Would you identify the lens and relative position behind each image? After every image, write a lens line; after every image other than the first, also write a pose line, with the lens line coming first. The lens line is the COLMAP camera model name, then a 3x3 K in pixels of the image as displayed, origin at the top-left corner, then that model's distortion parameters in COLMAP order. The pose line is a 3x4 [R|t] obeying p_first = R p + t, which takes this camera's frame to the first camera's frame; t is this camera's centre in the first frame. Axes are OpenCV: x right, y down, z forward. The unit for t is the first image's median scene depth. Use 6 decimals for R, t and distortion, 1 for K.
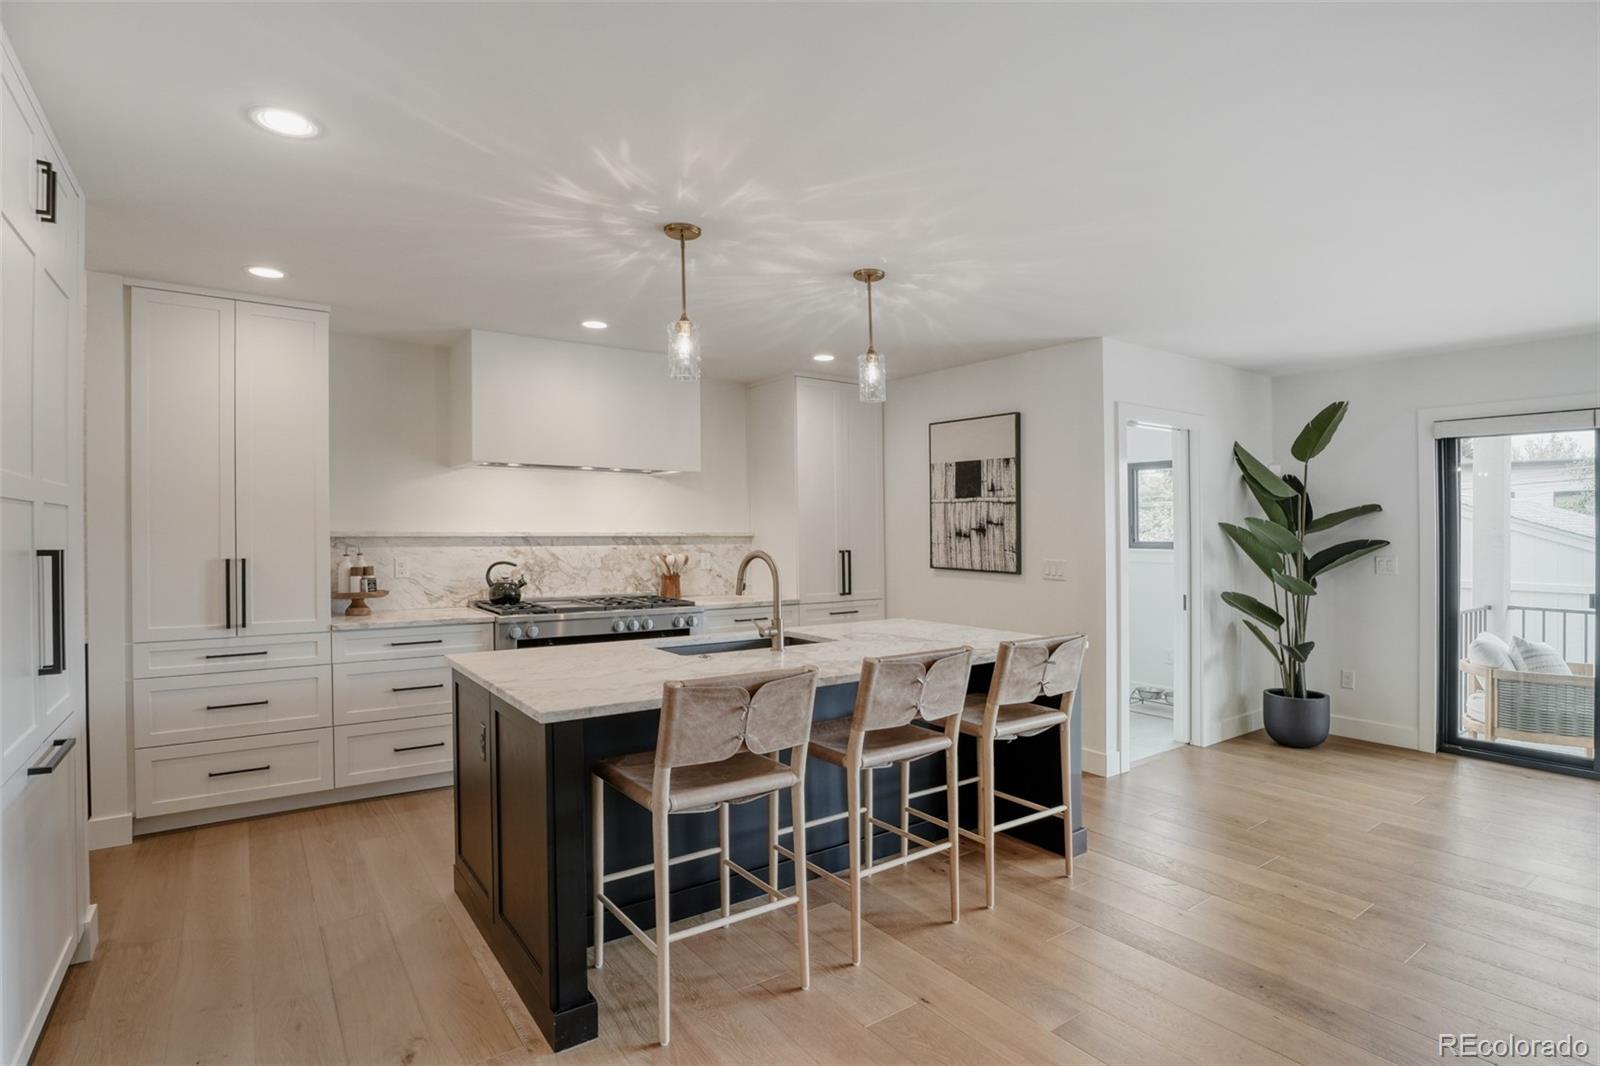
lens RADIAL K [[783.7, 0, 800.0], [0, 783.7, 533.0], [0, 0, 1]] dist [-0.050575, 0.015277]
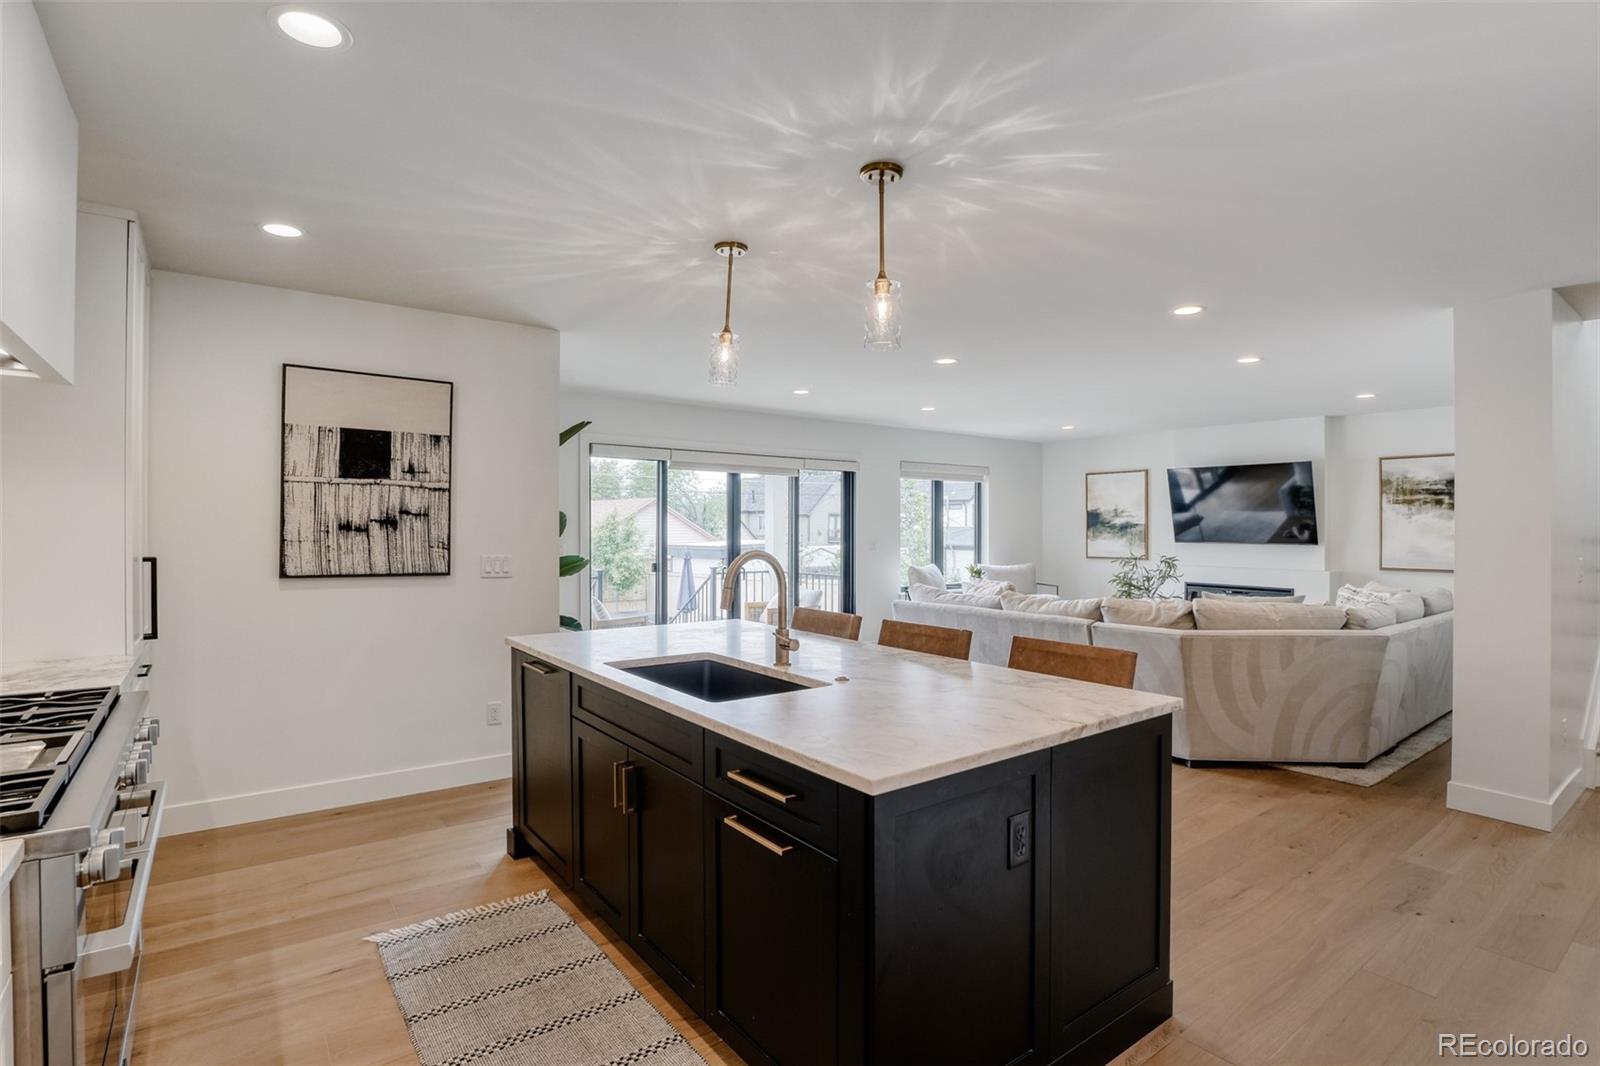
lens RADIAL K [[818.6, 0, 786.4], [0, 818.6, 521.4], [0, 0, 1]] dist [-0.033015, 0.000273]
pose [[-0.021778, 0.004475, 0.999753, -0.600931], [-0.002348, 0.999987, -0.004527, -0.001705], [-0.999760, -0.002446, -0.021767, 0.650687]]
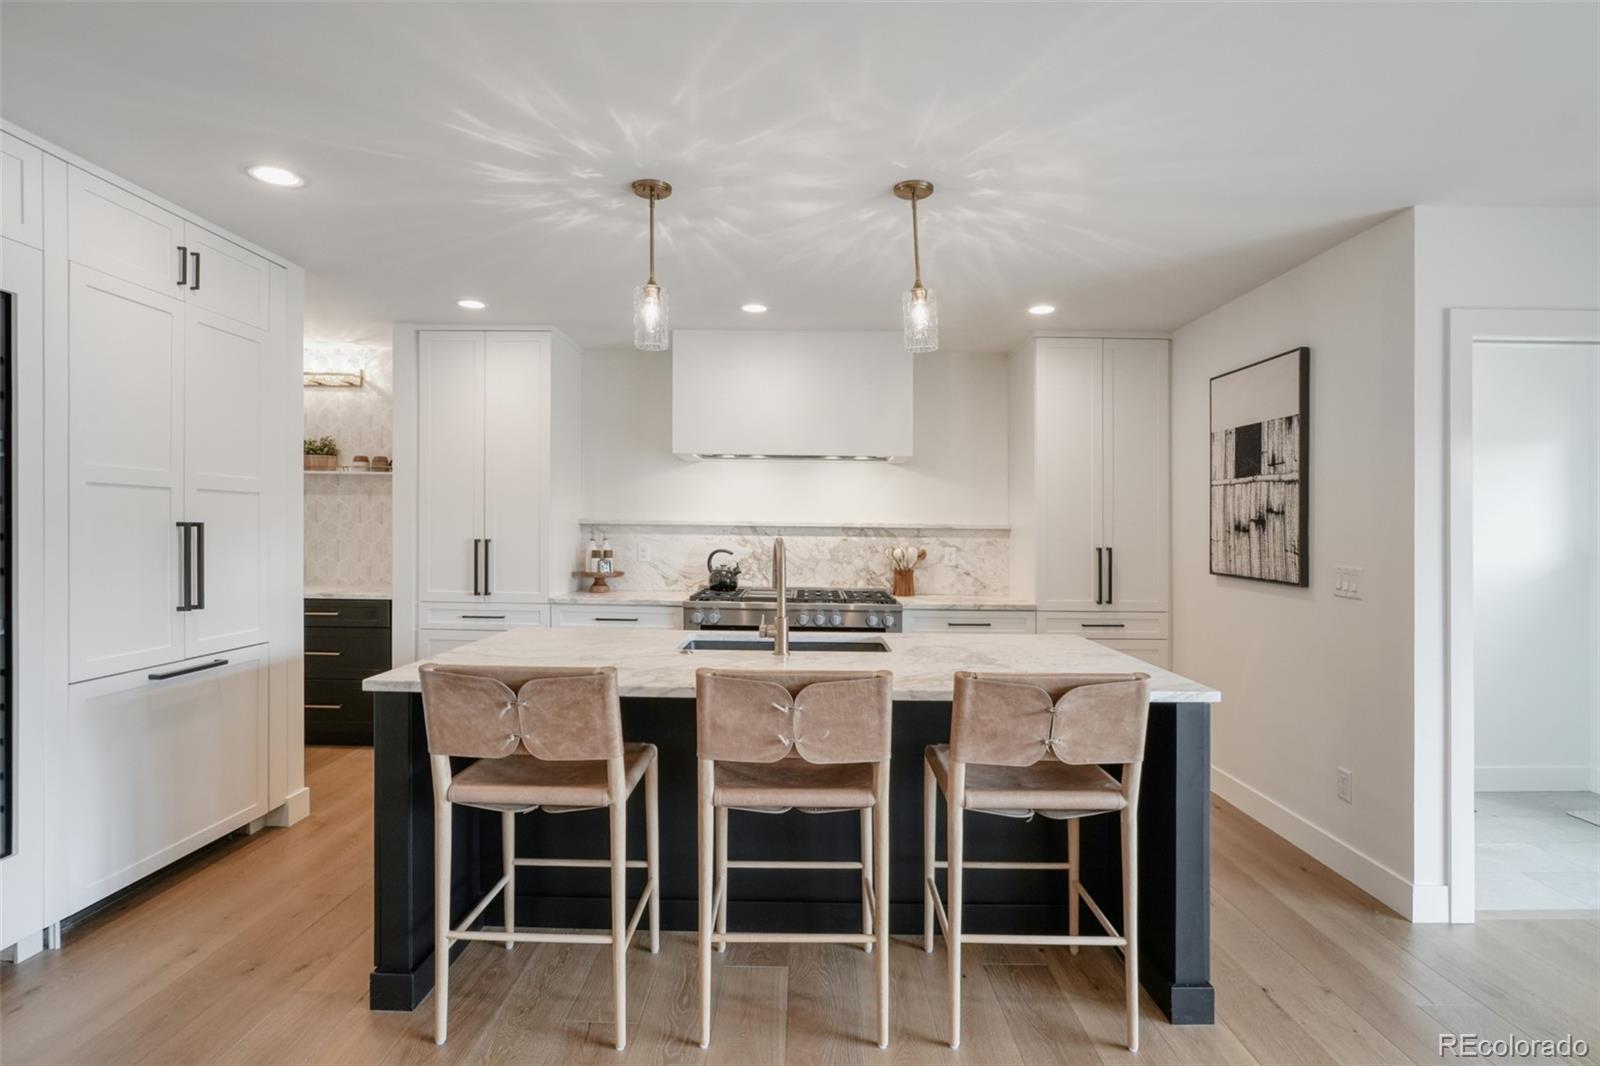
lens RADIAL K [[790.0, 0, 815.2], [0, 790.0, 531.7], [0, 0, 1]] dist [-0.039236, 0.000915]
pose [[0.819742, 0.011351, -0.572621, 0.317203], [-0.012363, 0.999921, 0.002123, 0.008928], [0.572600, 0.005339, 0.819817, 0.202772]]
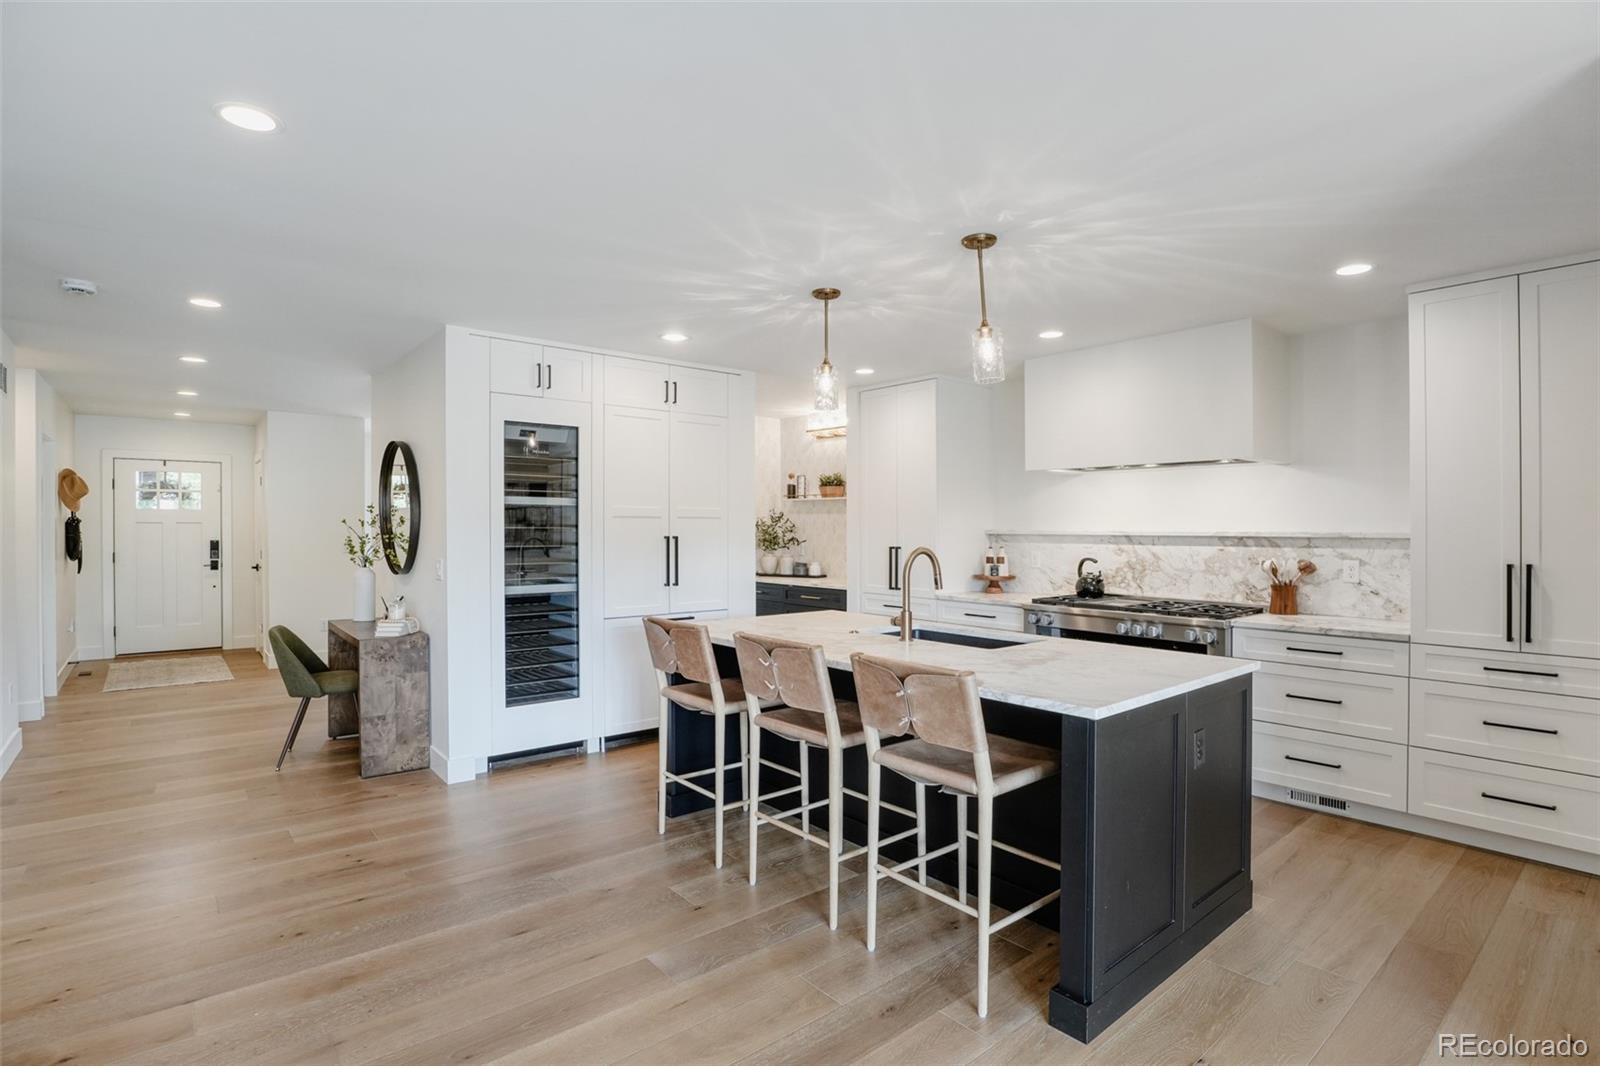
lens RADIAL K [[783.7, 0, 800.0], [0, 783.7, 533.0], [0, 0, 1]] dist [-0.050575, 0.015277]
pose [[0.090000, 0.002966, -0.995937, 0.653693], [-0.007040, 0.999972, 0.002342, 0.002039], [0.995917, 0.006801, 0.090018, 0.489128]]
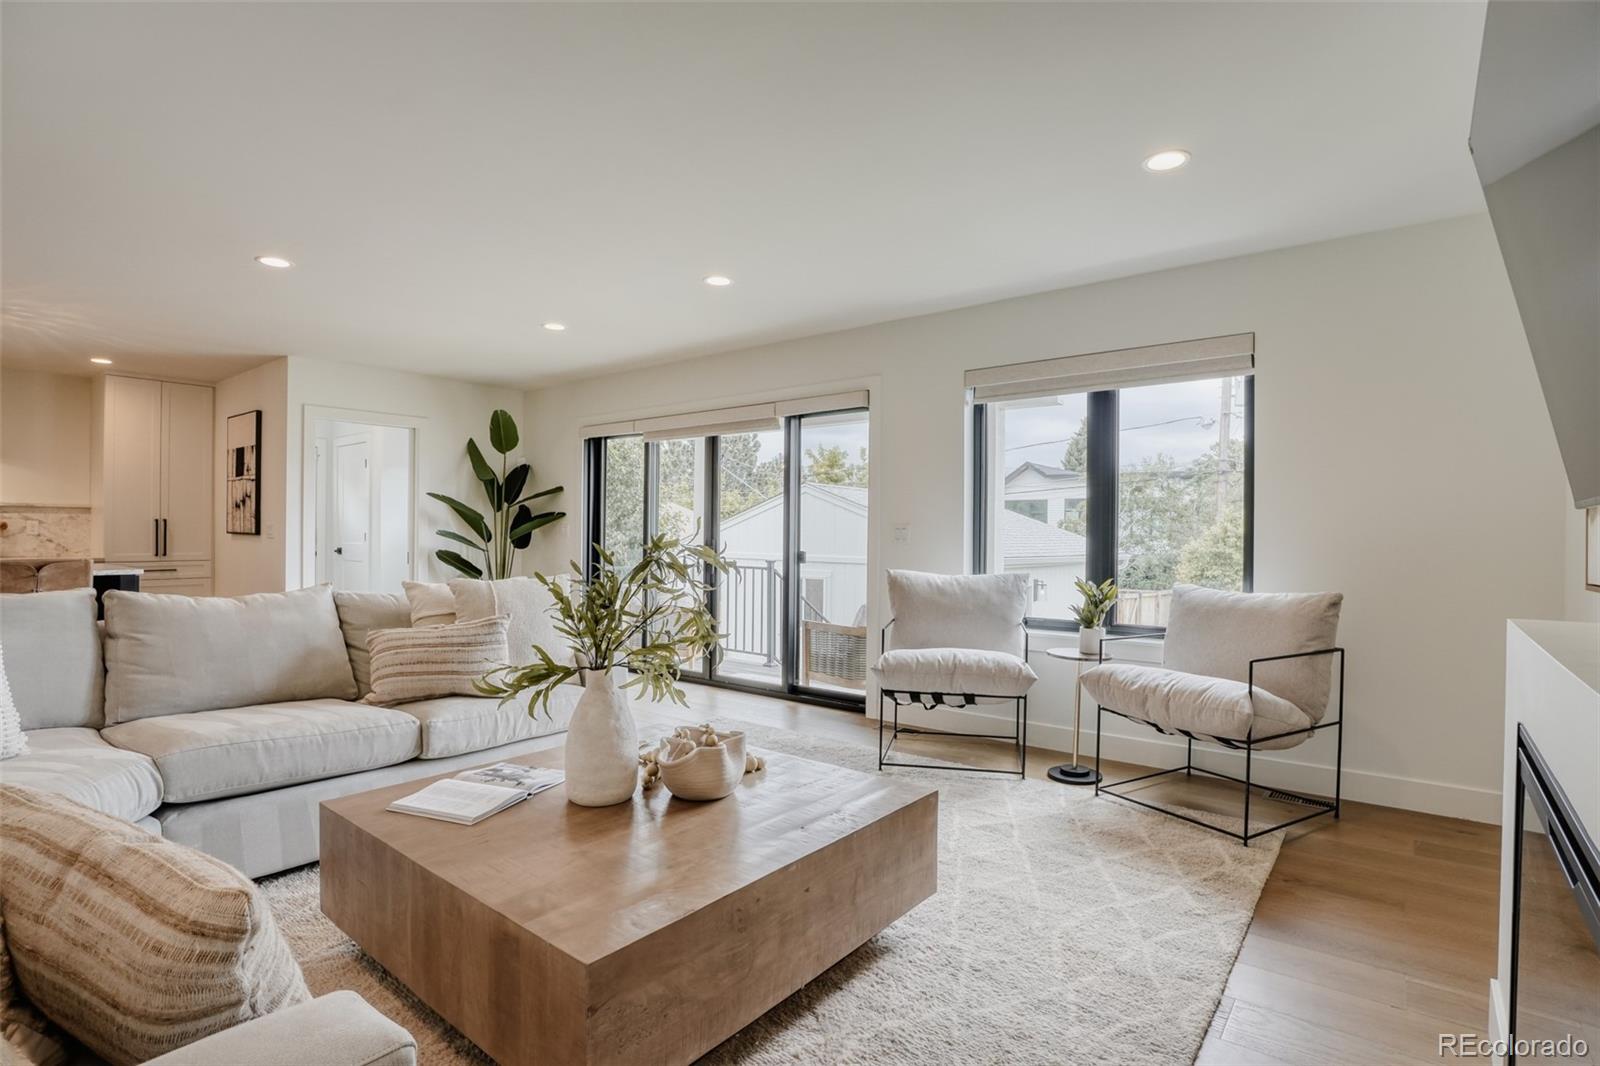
lens RADIAL K [[781.6, 0, 795.4], [0, 781.6, 523.4], [0, 0, 1]] dist [-0.033332, 0.000862]
pose [[0.961201, 0.008730, 0.275711, 0.781903], [-0.005069, 0.999889, -0.013987, 0.046638], [-0.275803, 0.012046, 0.961139, -0.470599]]
